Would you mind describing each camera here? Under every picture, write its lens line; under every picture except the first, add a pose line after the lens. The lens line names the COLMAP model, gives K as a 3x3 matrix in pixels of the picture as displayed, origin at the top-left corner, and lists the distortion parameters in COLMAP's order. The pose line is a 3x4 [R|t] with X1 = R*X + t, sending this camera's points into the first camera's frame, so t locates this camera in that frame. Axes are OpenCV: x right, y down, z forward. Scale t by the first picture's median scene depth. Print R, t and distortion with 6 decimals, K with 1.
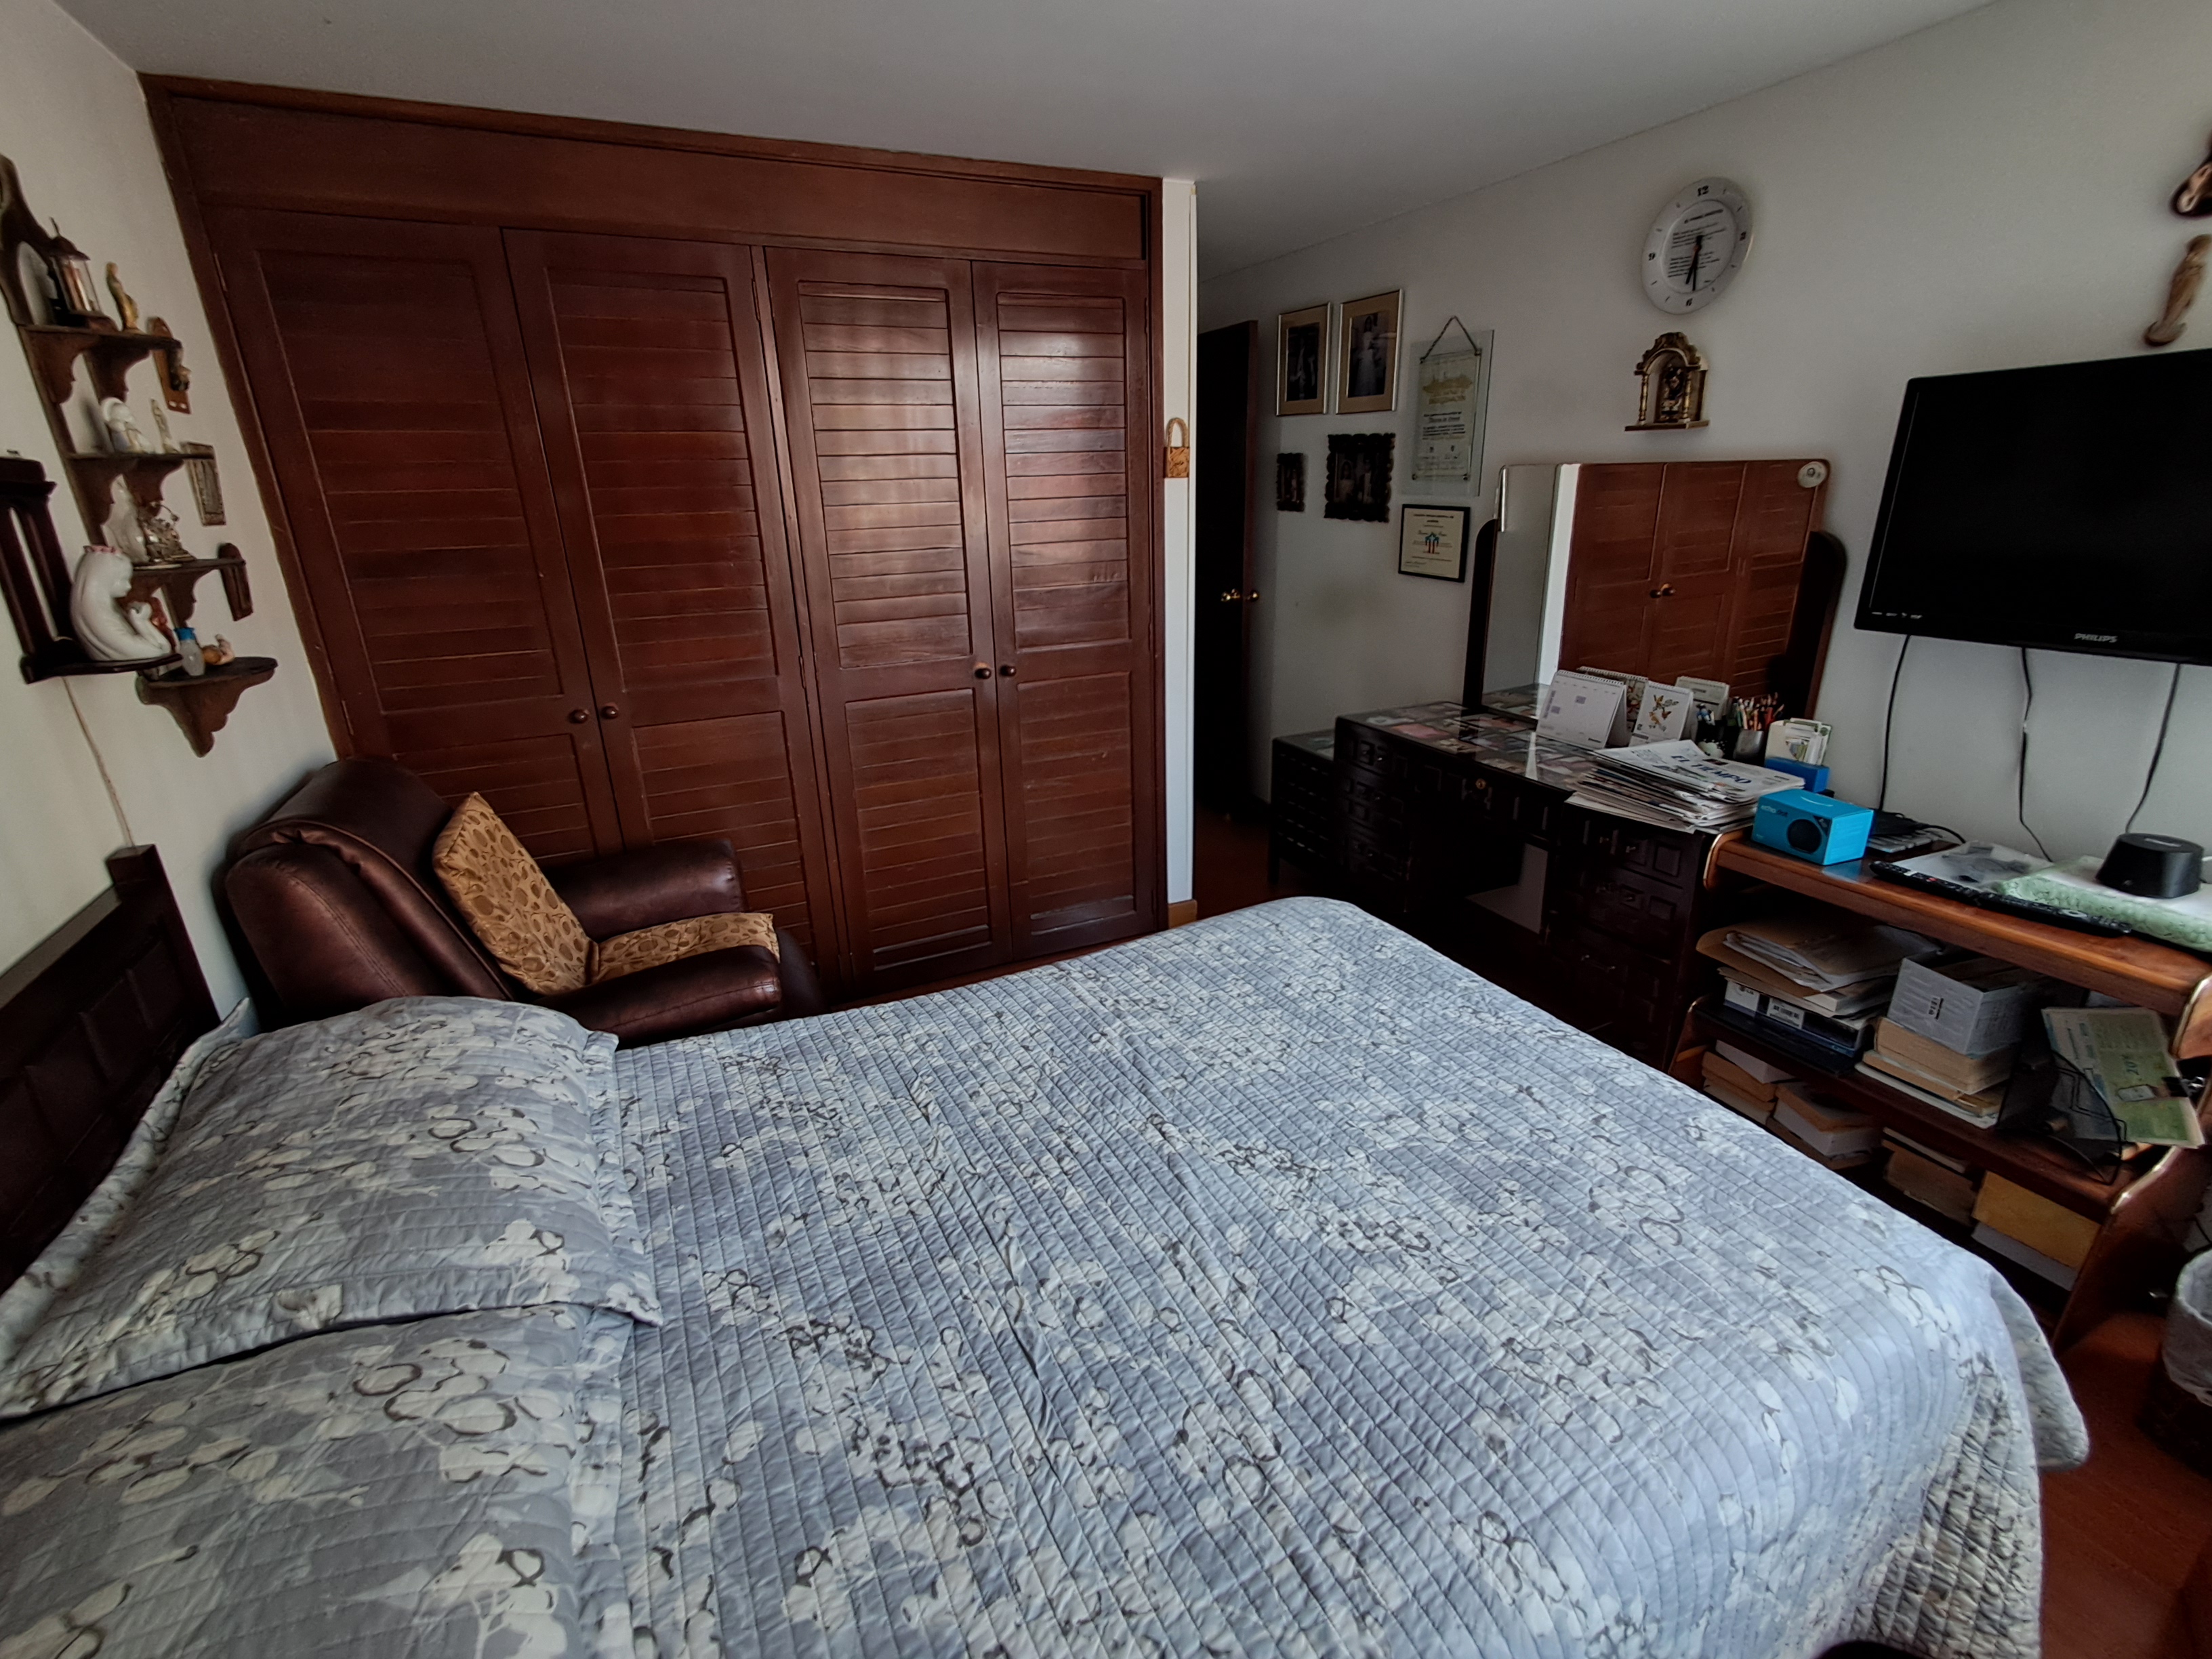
lens RADIAL K [[1008.1, 0, 1106.0], [0, 1008.1, 829.5], [0, 0, 1]] dist [-0.003147, -0.000021]
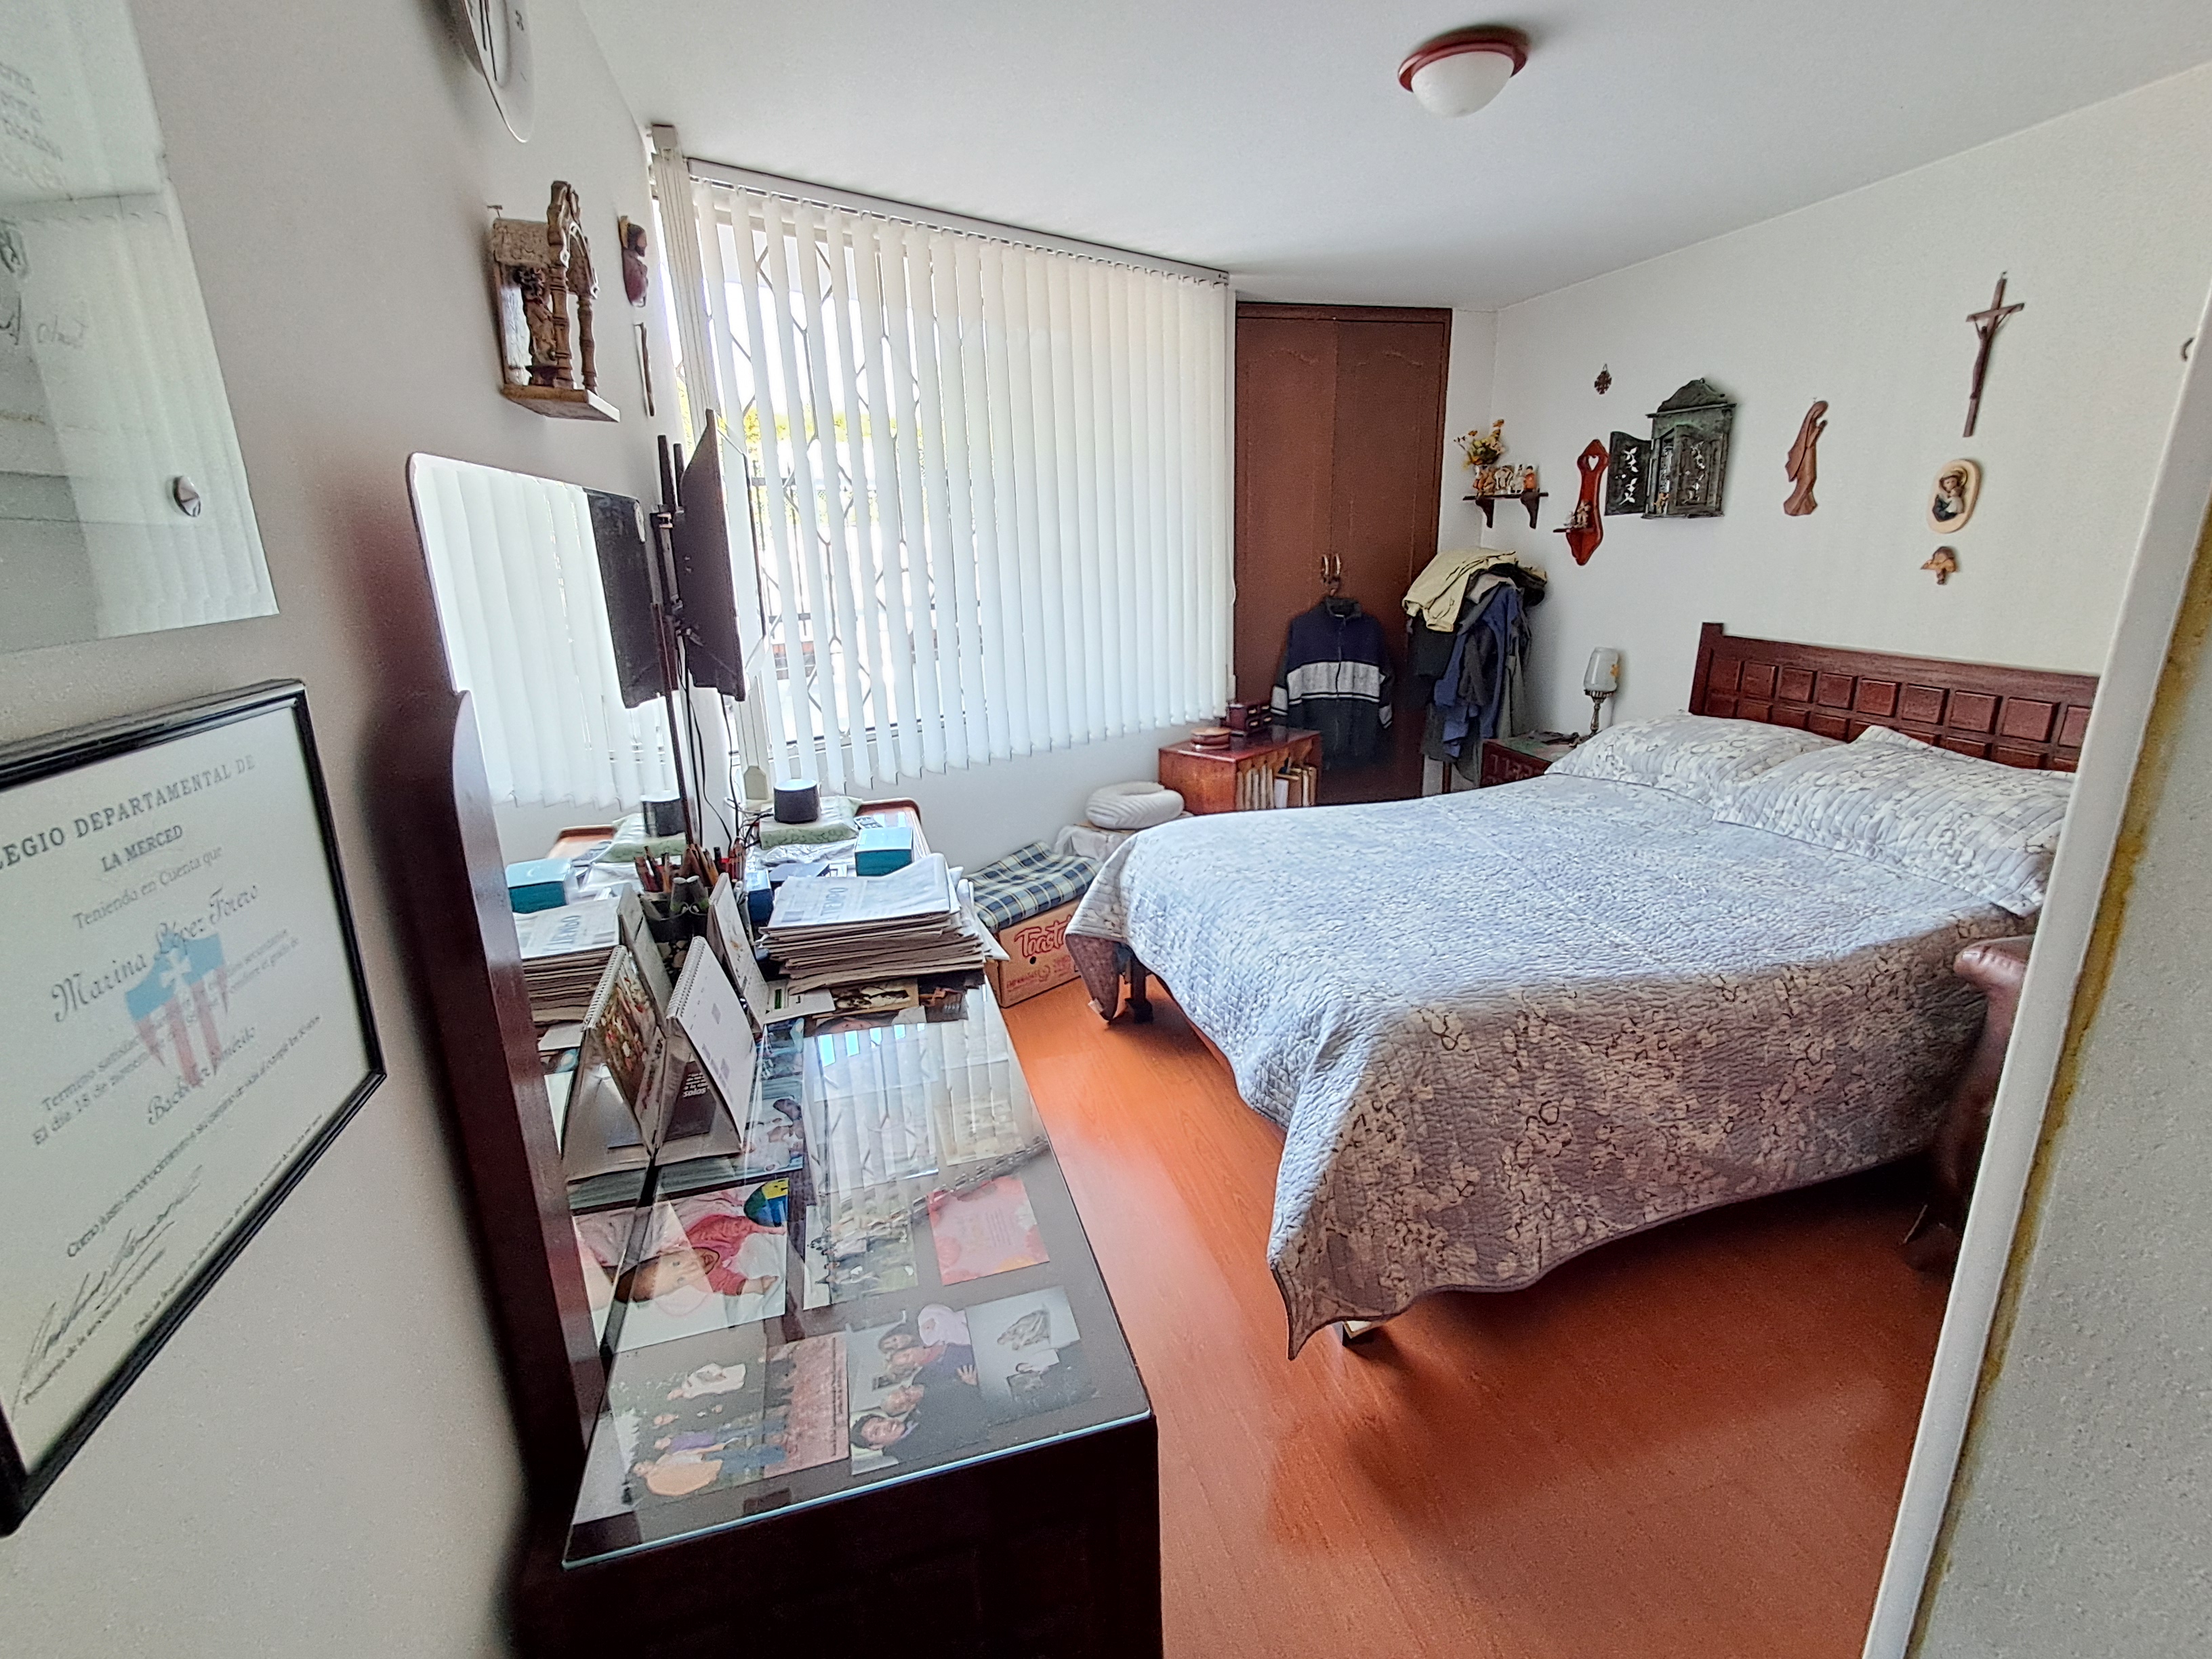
lens RADIAL K [[1008.1, 0, 1106.0], [0, 1008.1, 829.5], [0, 0, 1]] dist [-0.003147, -0.000021]
pose [[-0.982739, 0.004629, 0.184938, 0.444432], [0.112437, 0.808799, 0.577236, -0.858738], [-0.146905, 0.588066, -0.795359, 2.583769]]
